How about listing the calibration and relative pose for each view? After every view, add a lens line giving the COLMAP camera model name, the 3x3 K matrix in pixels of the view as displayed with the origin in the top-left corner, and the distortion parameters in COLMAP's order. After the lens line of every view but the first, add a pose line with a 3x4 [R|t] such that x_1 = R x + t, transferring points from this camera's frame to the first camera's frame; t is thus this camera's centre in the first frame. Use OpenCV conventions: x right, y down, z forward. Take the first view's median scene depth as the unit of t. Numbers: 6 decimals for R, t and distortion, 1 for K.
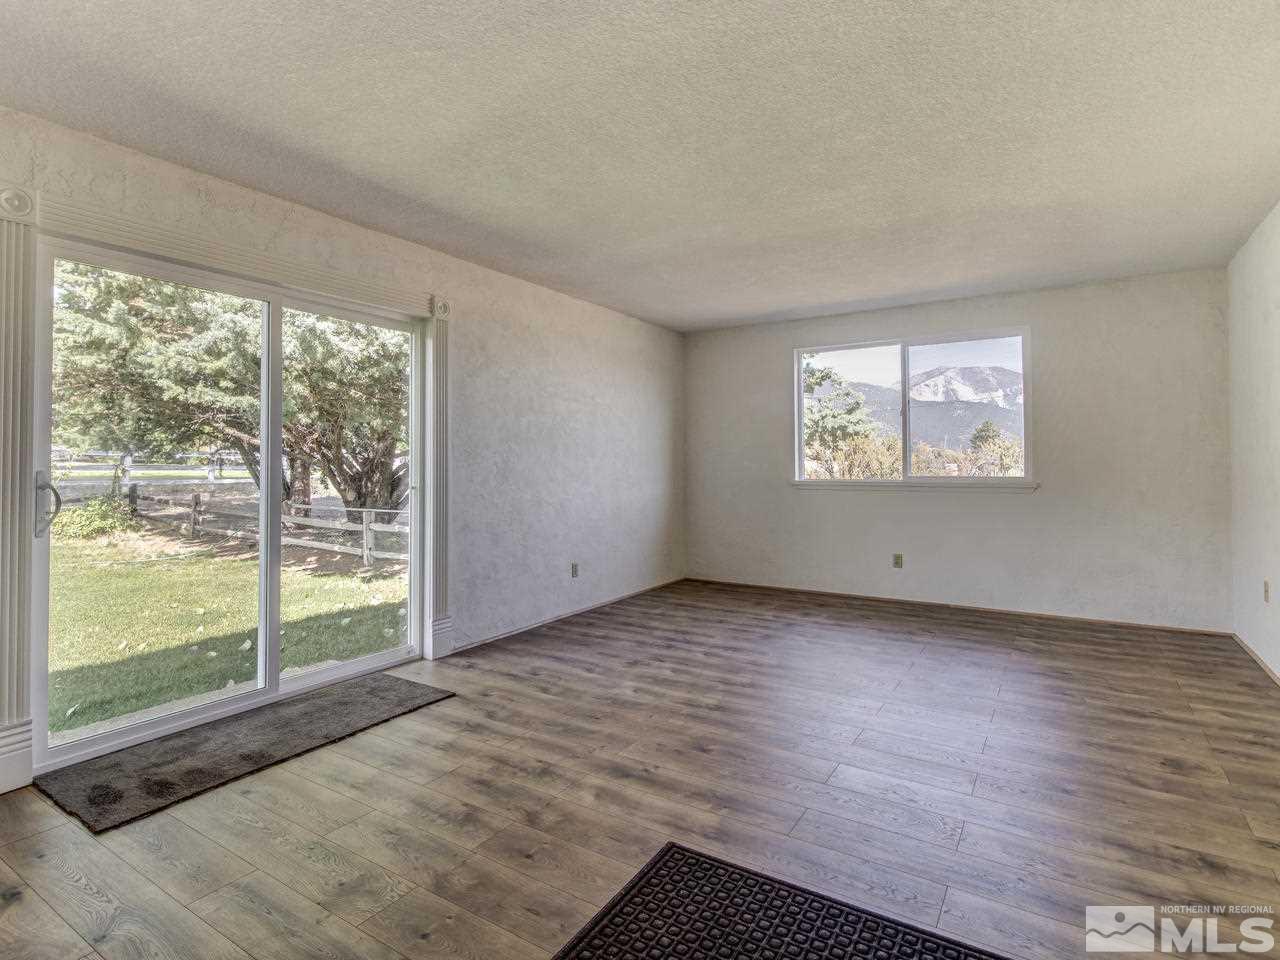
lens RADIAL K [[669.2, 0, 636.9], [0, 669.2, 469.6], [0, 0, 1]] dist [0.013859, -0.008767]
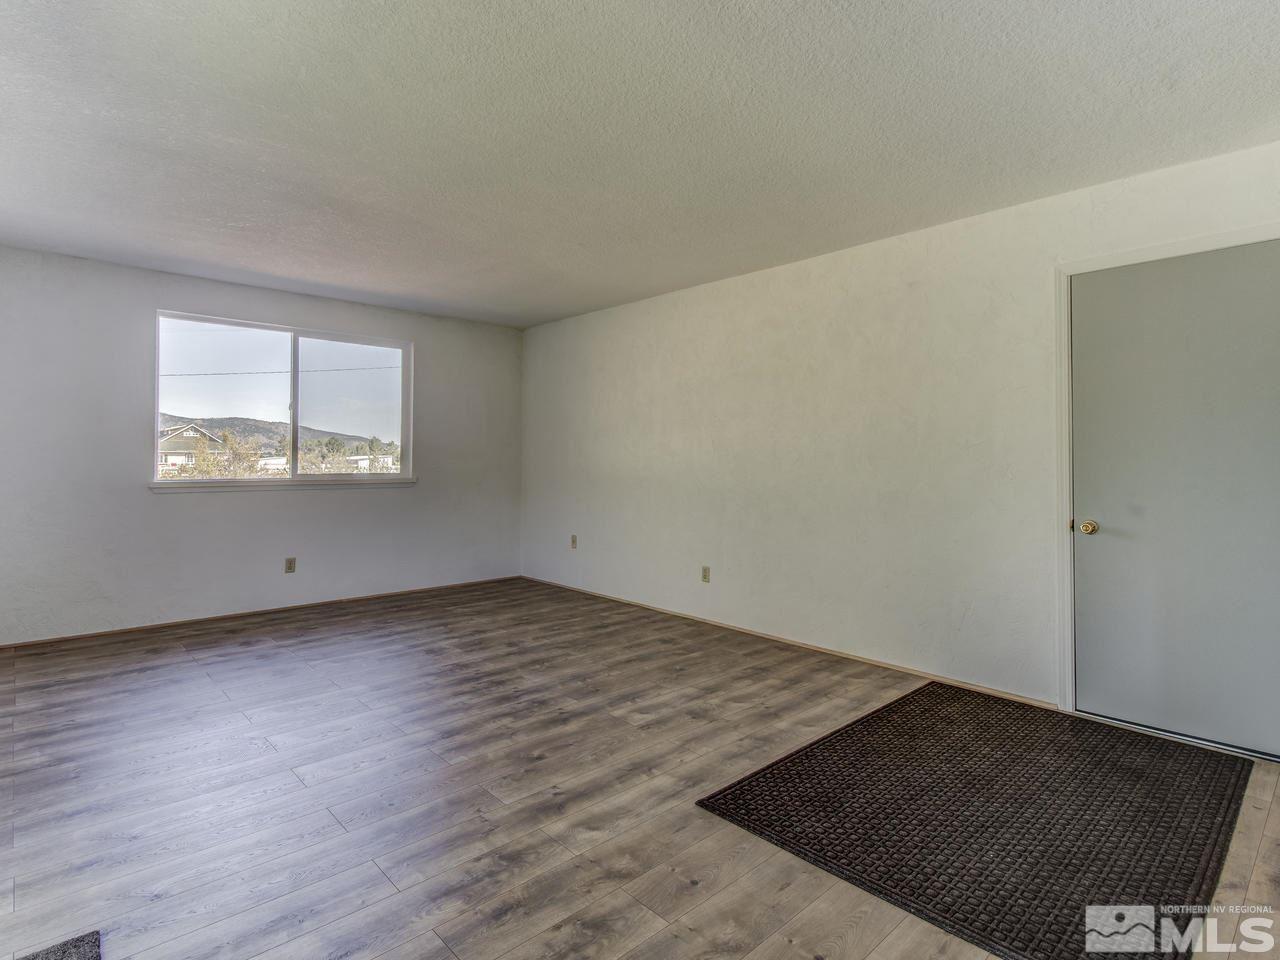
lens RADIAL K [[669.2, 0, 630.7], [0, 669.2, 469.0], [0, 0, 1]] dist [0.013859, -0.008767]
pose [[0.246376, -0.007573, 0.969145, -0.906033], [-0.002871, 0.999959, 0.008543, -0.013165], [-0.969170, -0.004887, 0.246344, 0.706215]]
